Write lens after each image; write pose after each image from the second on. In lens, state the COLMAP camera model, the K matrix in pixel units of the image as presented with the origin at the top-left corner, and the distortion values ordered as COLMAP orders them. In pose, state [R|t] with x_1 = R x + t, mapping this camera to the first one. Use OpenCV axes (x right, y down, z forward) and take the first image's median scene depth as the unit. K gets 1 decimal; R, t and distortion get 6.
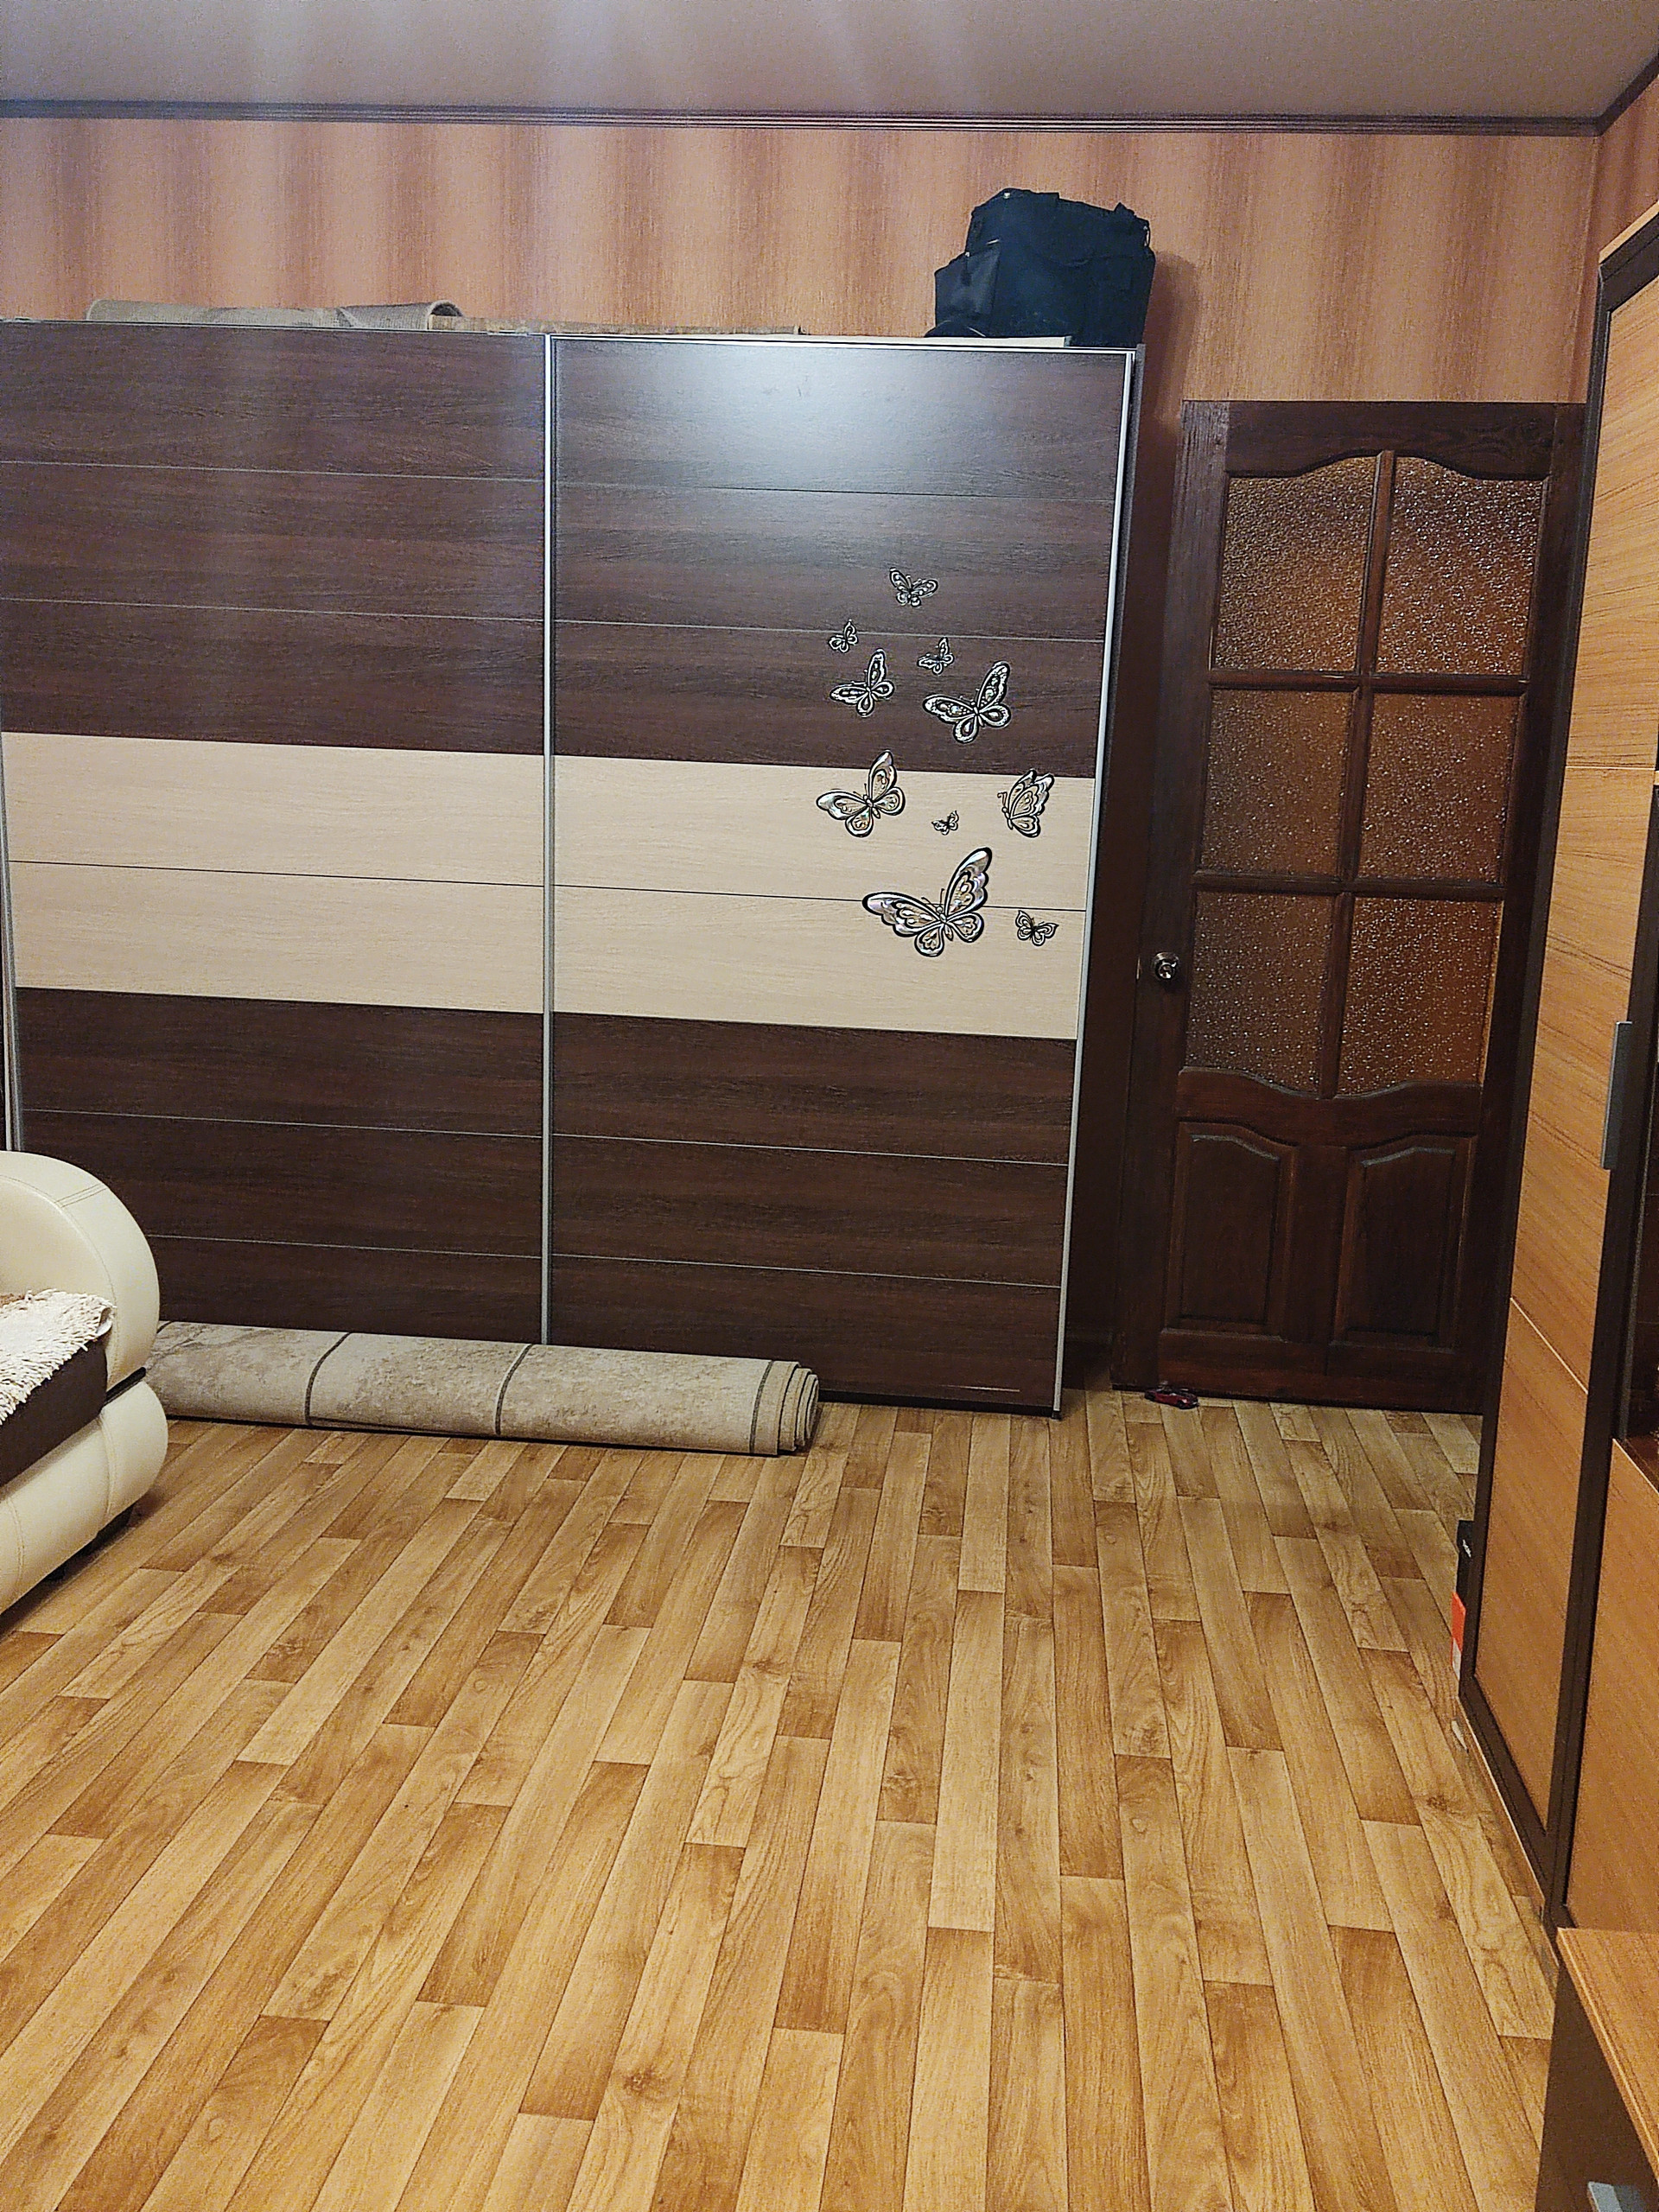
lens RADIAL K [[1978.9, 0, 877.0], [0, 1978.9, 1101.9], [0, 0, 1]] dist [0.057603, -0.131619]
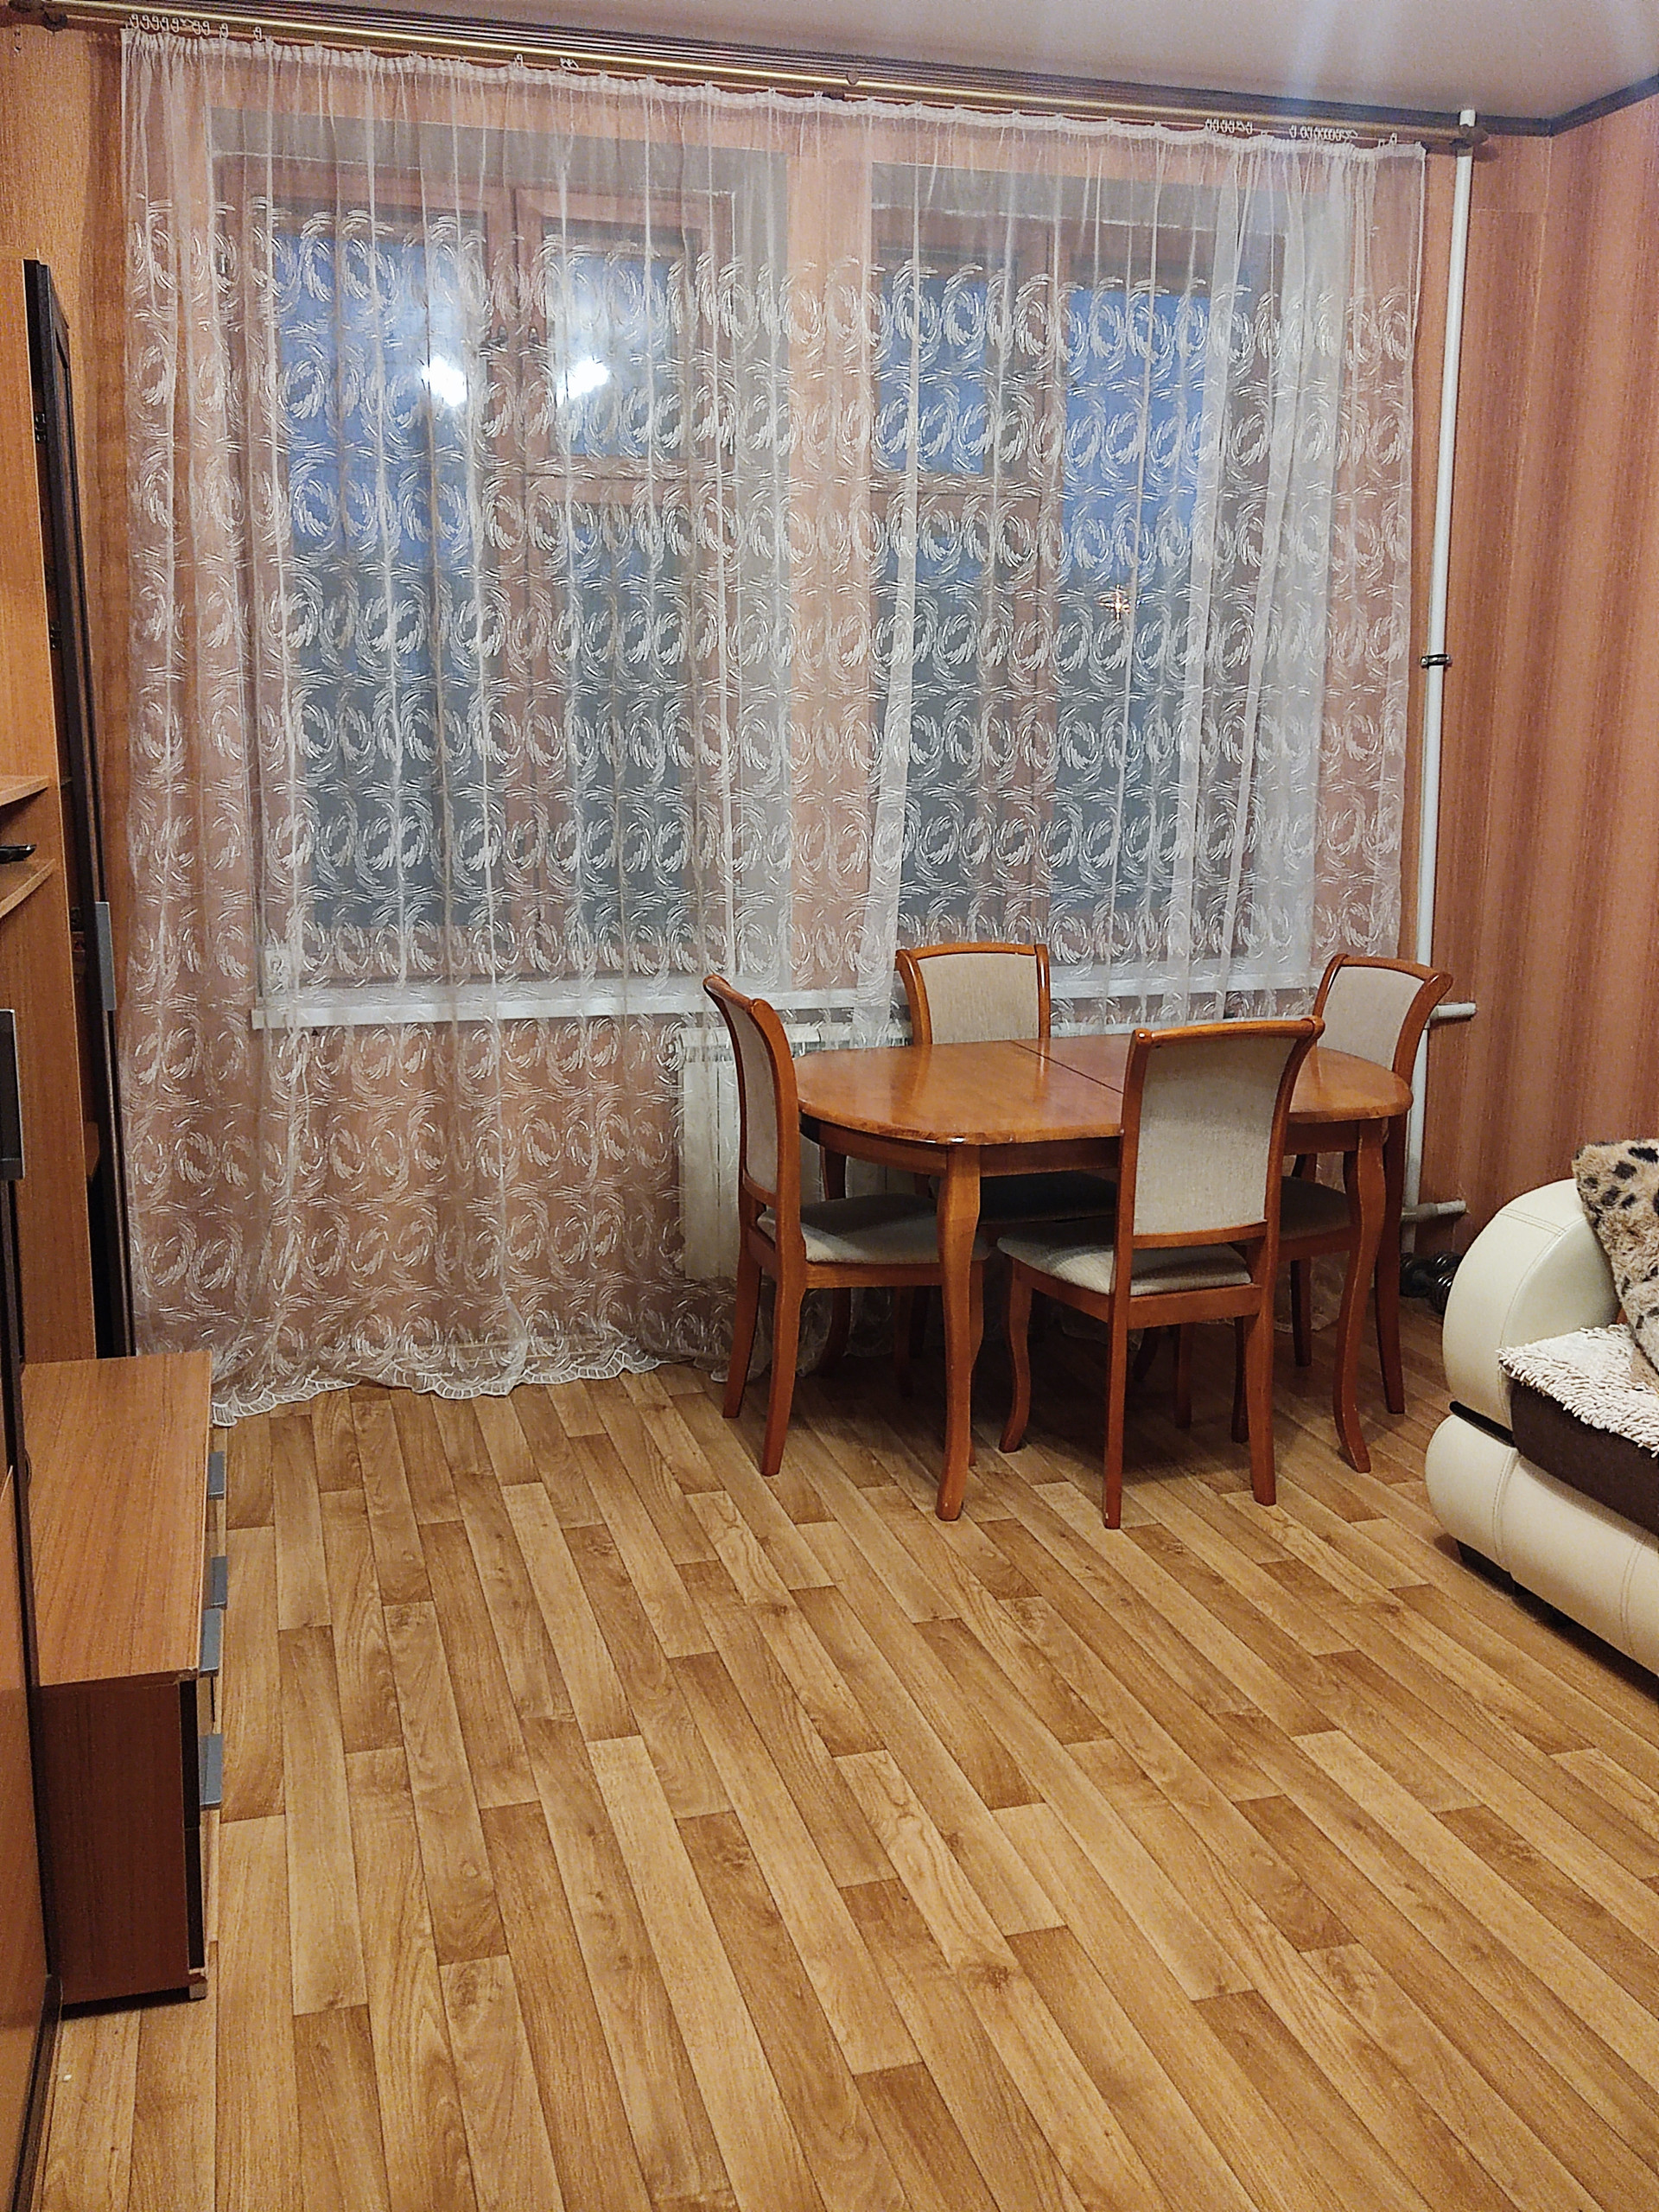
lens RADIAL K [[1978.9, 0, 832.0], [0, 1978.9, 1103.2], [0, 0, 1]] dist [0.057603, -0.131619]
pose [[-0.935041, 0.019612, -0.353998, 0.242208], [-0.104596, 0.938769, 0.328287, -0.244362], [0.338760, 0.343989, -0.875736, 1.430755]]
